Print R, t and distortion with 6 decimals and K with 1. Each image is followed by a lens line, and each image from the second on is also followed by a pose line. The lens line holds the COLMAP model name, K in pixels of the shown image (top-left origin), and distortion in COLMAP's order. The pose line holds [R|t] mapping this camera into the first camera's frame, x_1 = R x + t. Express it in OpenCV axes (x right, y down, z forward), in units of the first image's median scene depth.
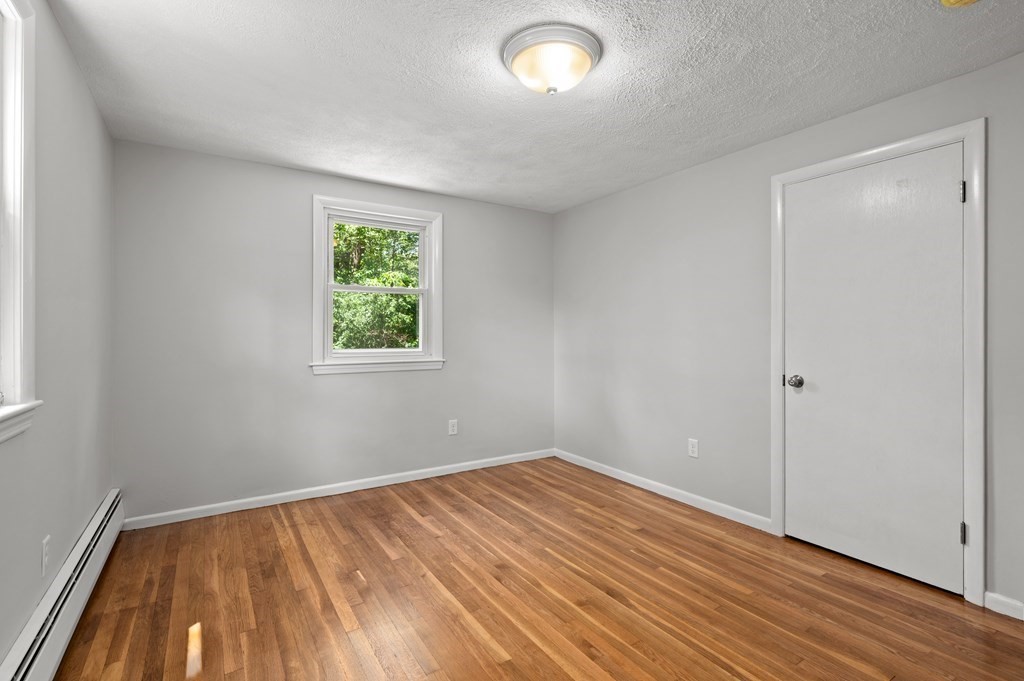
lens RADIAL K [[483.8, 0, 522.9], [0, 483.8, 337.2], [0, 0, 1]] dist [0.001409, 0.000258]
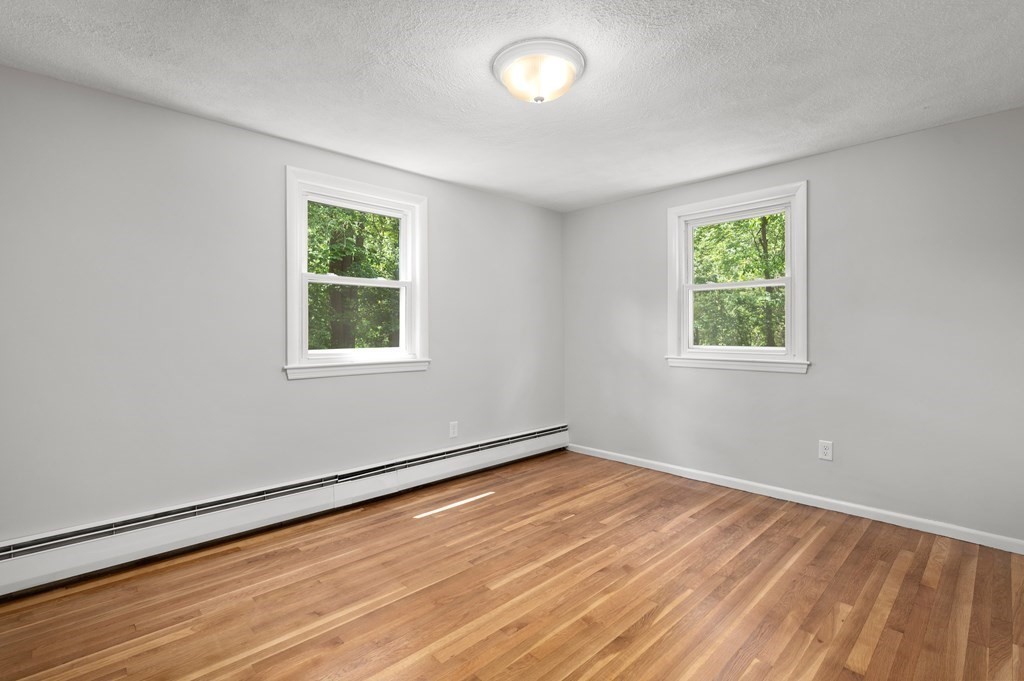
lens RADIAL K [[473.4, 0, 499.1], [0, 473.4, 339.4], [0, 0, 1]] dist [0.001256, -0.000324]
pose [[0.168069, 0.016909, -0.985630, 0.700110], [-0.002760, 0.999857, 0.016682, -0.003548], [0.985771, -0.000083, 0.168092, 0.482733]]
